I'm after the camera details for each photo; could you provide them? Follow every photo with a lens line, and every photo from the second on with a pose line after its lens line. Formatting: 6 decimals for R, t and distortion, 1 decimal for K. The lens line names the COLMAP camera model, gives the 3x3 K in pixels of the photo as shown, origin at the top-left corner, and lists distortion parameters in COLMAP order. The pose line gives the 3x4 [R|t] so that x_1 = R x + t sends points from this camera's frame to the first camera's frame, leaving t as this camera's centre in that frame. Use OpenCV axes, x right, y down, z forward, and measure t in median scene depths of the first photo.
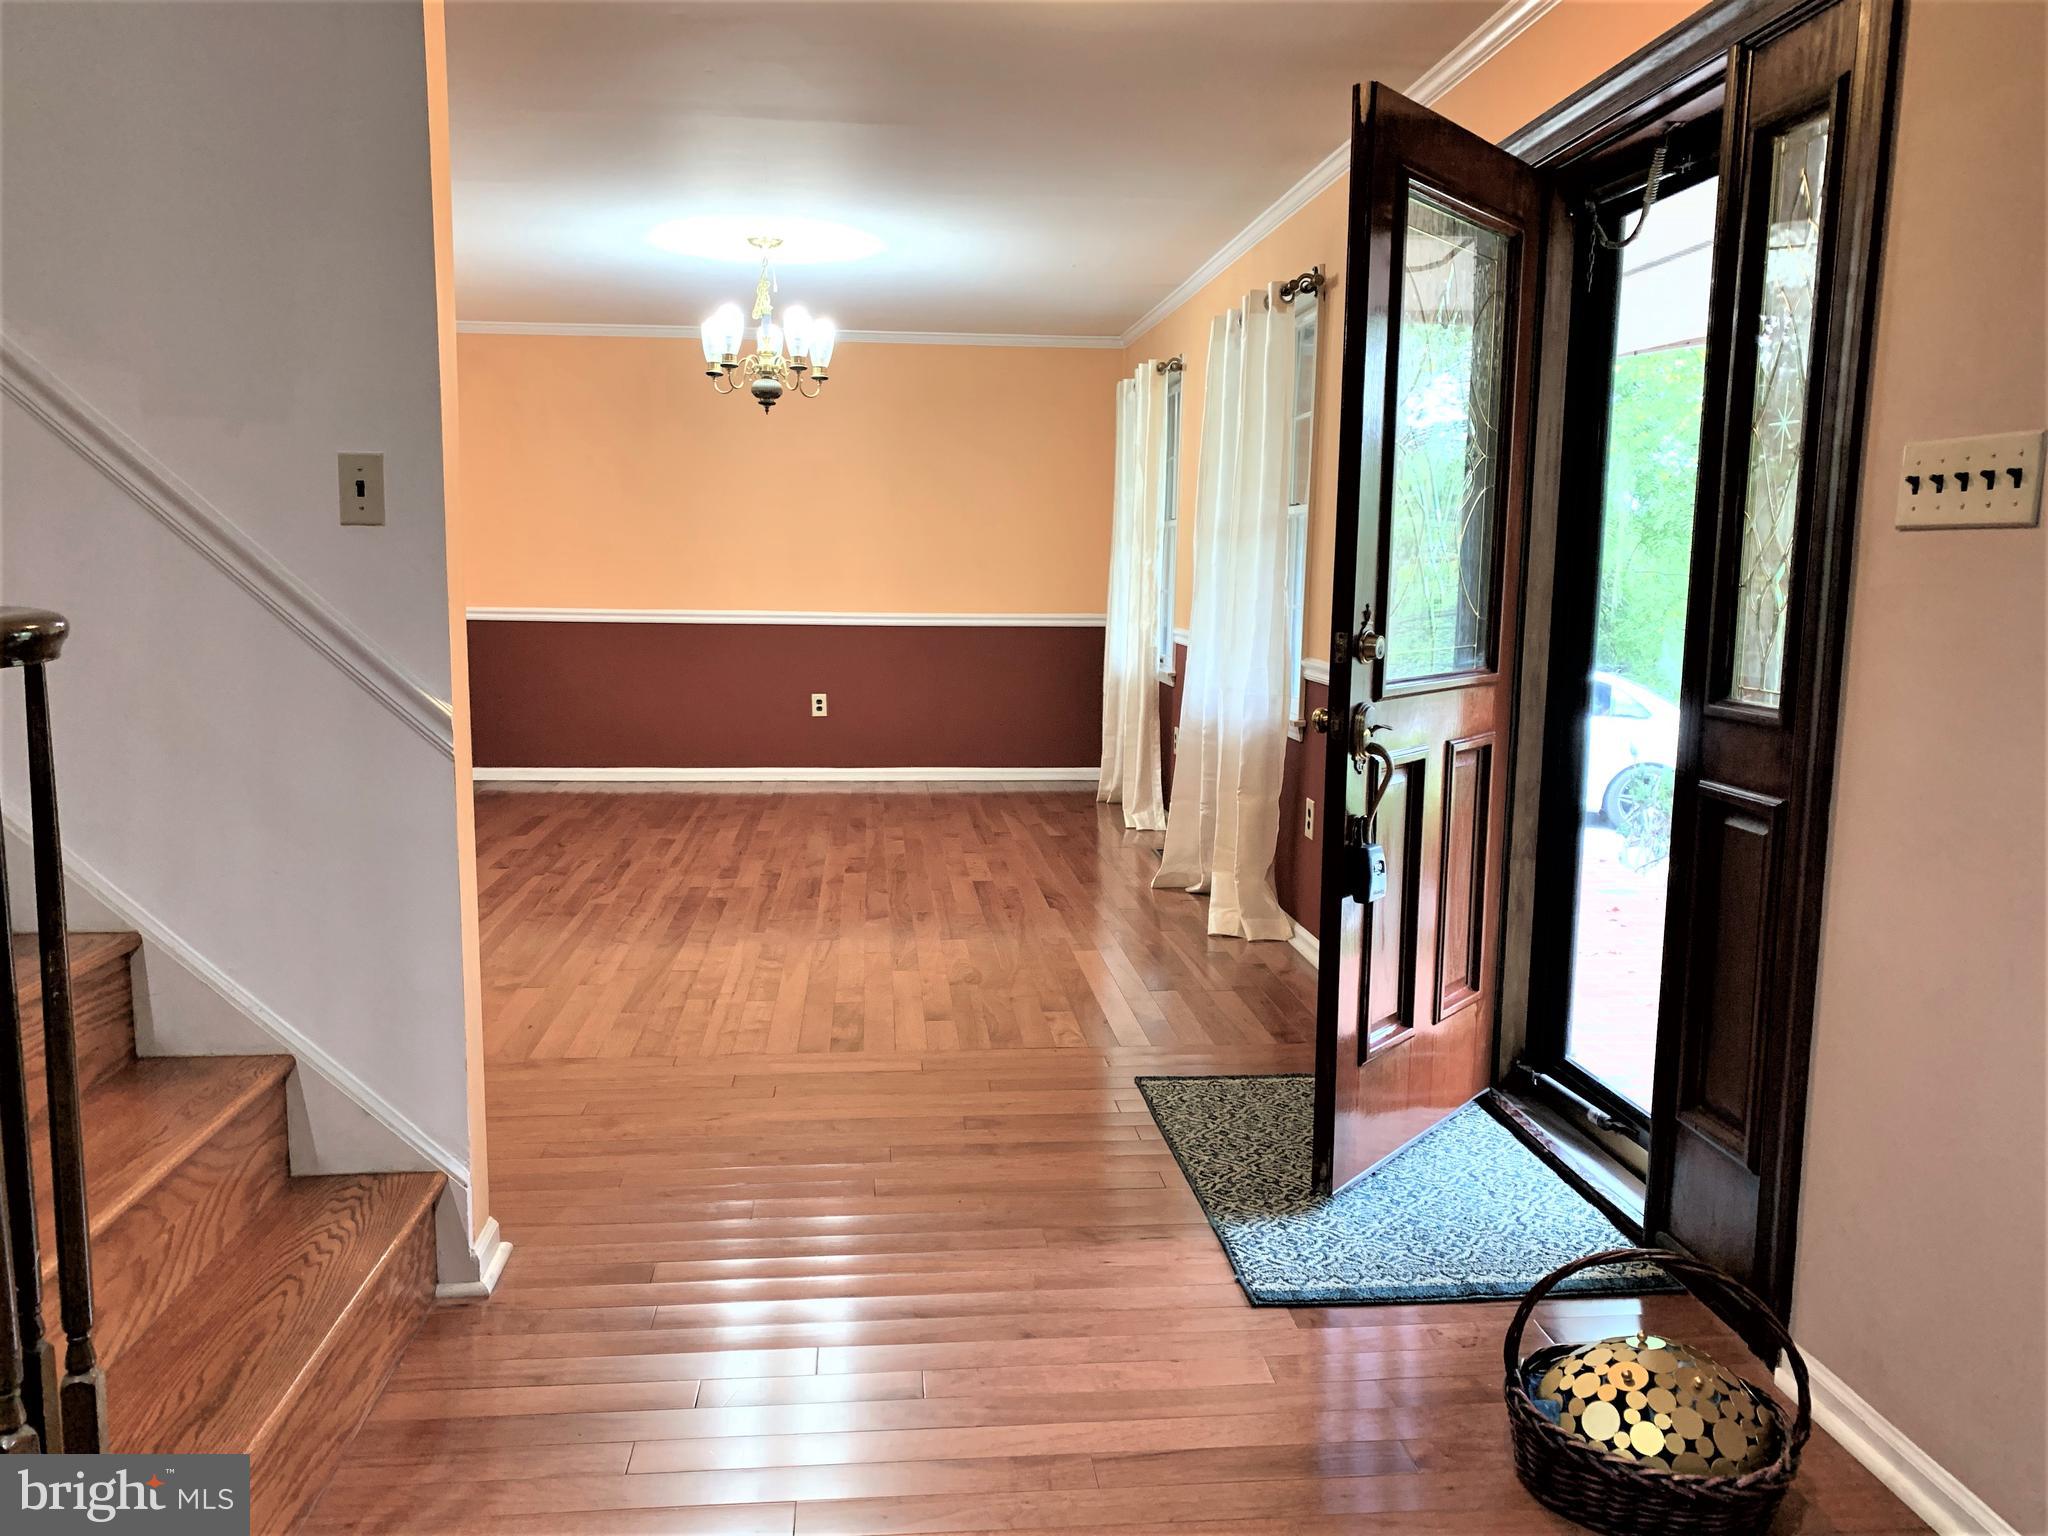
lens RADIAL K [[1561.7, 0, 1010.4], [0, 1561.7, 770.2], [0, 0, 1]] dist [0.054291, -0.056144]
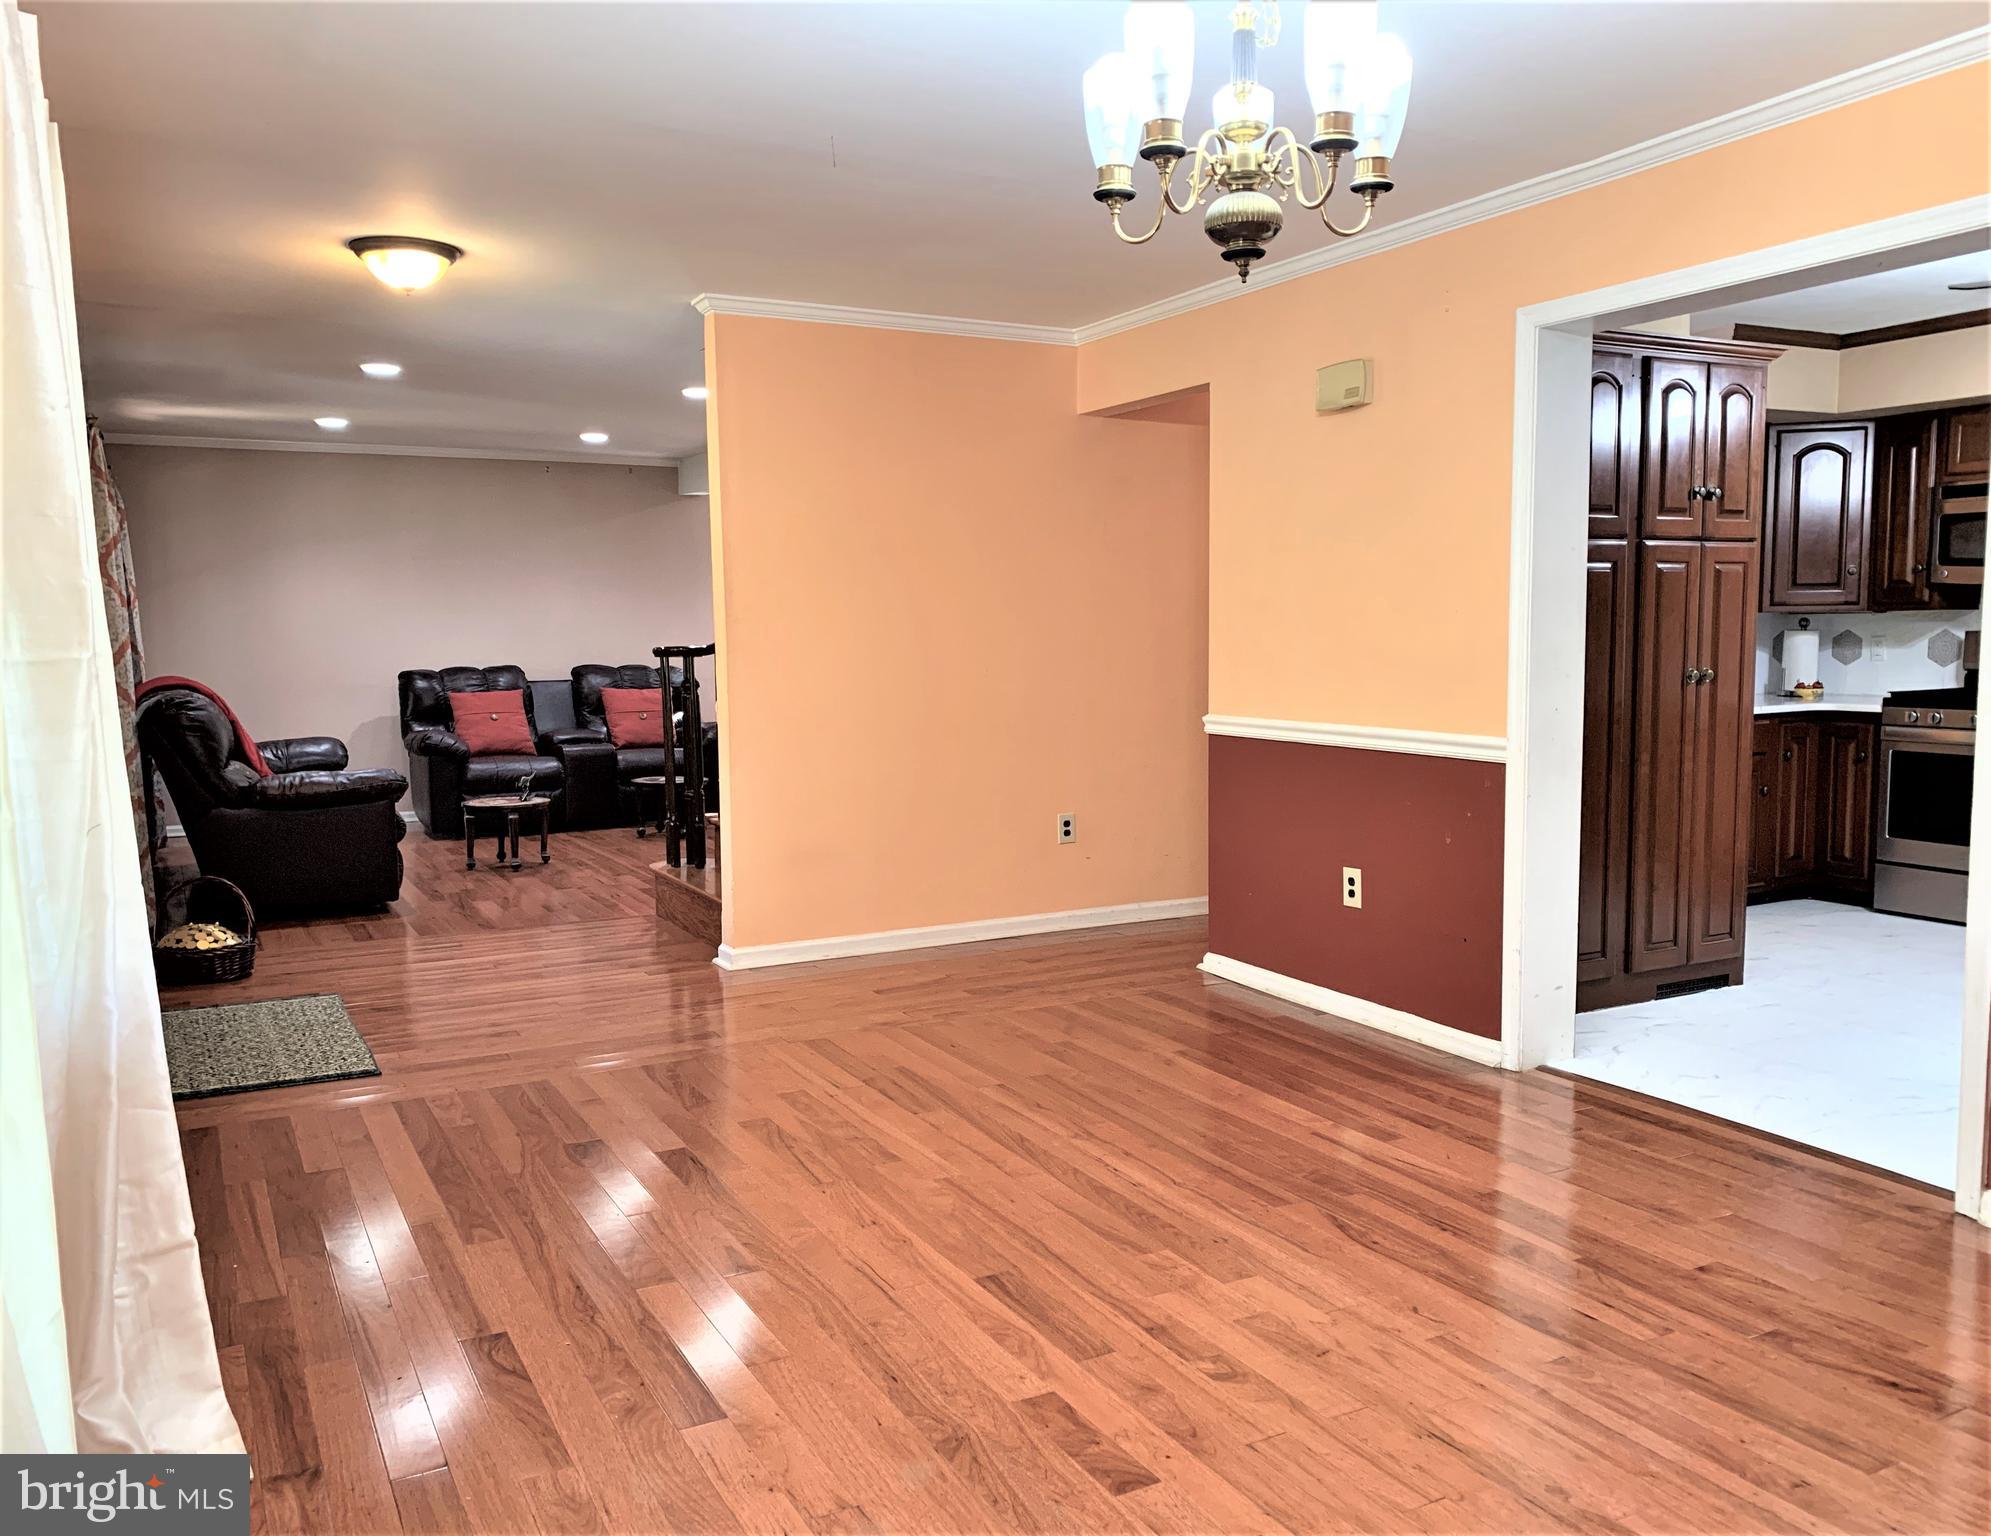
lens RADIAL K [[1569.1, 0, 1013.0], [0, 1569.1, 795.3], [0, 0, 1]] dist [0.044459, -0.032135]
pose [[-0.918978, 0.040014, -0.392274, 0.075818], [-0.053713, 0.972861, 0.225069, -0.224194], [0.390634, 0.227903, -0.891888, 1.645036]]
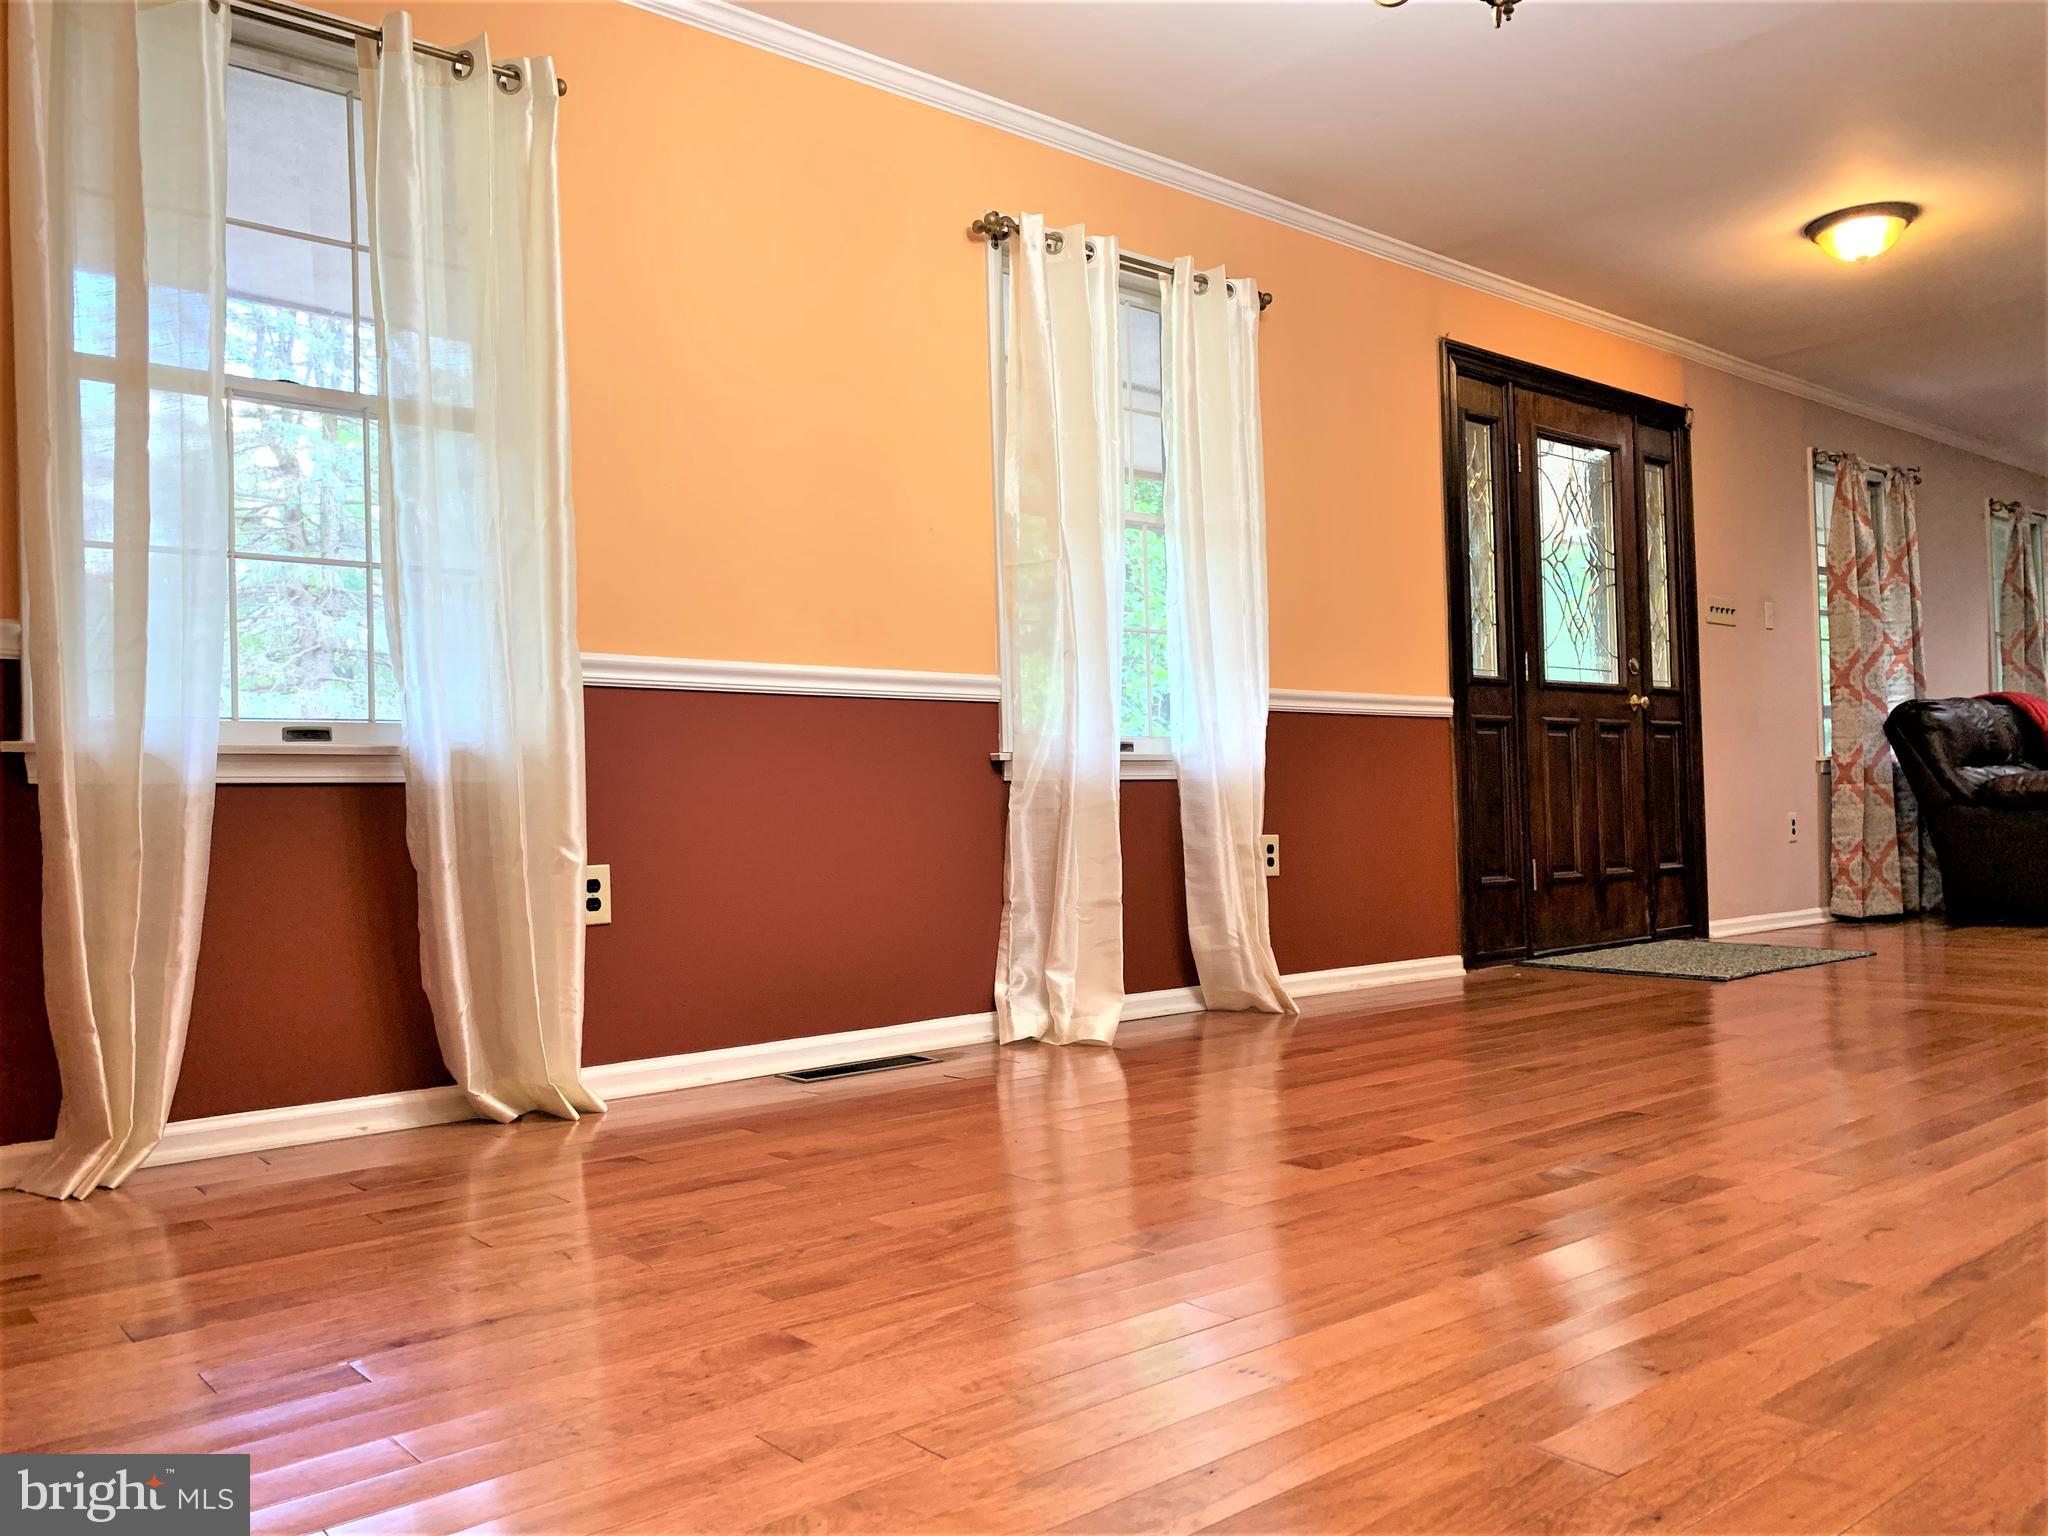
lens RADIAL K [[1561.7, 0, 1024.3], [0, 1561.7, 779.1], [0, 0, 1]] dist [0.054291, -0.056144]
pose [[-0.571760, 0.025749, 0.820017, -0.493905], [0.132534, 0.989278, 0.061346, -0.092444], [-0.809645, 0.143755, -0.569042, 1.634501]]
